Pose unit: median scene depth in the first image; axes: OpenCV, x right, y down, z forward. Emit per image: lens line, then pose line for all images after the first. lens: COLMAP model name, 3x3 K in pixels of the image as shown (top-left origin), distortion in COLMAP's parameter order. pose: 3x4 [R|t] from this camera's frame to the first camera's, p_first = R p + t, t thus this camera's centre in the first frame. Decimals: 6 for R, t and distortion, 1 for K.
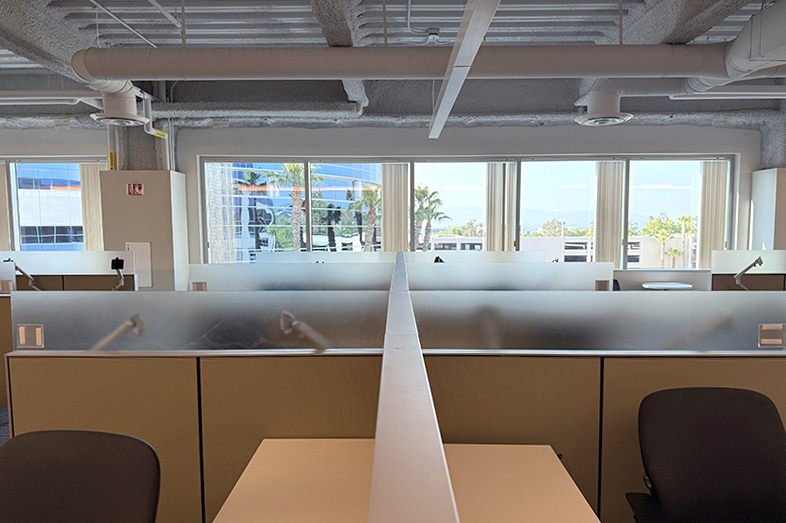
lens RADIAL K [[545.6, 0, 392.7], [0, 545.6, 267.1], [0, 0, 1]] dist [0.083290, -0.128478]
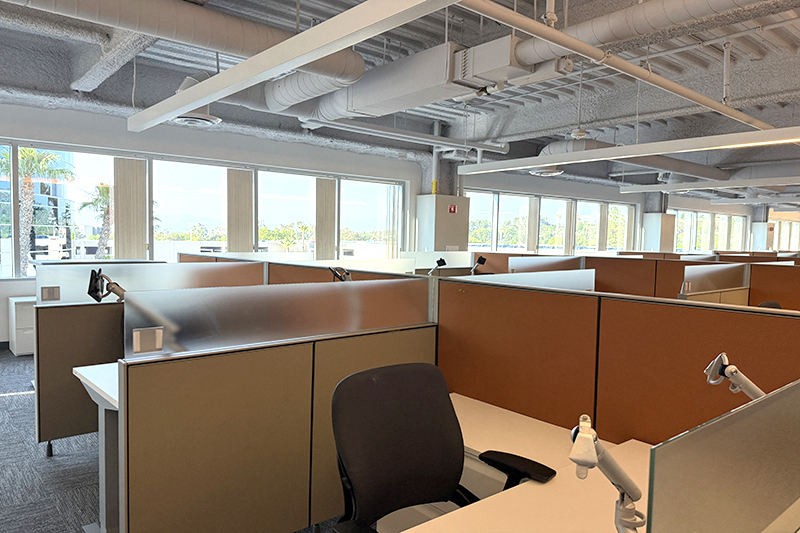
lens RADIAL K [[555.3, 0, 399.7], [0, 555.3, 272.2], [0, 0, 1]] dist [0.083290, -0.128478]
pose [[0.750903, -0.026643, 0.659874, -0.293576], [0.027275, 0.999585, 0.009321, 0.002979], [-0.659849, 0.010999, 0.751318, -0.004284]]
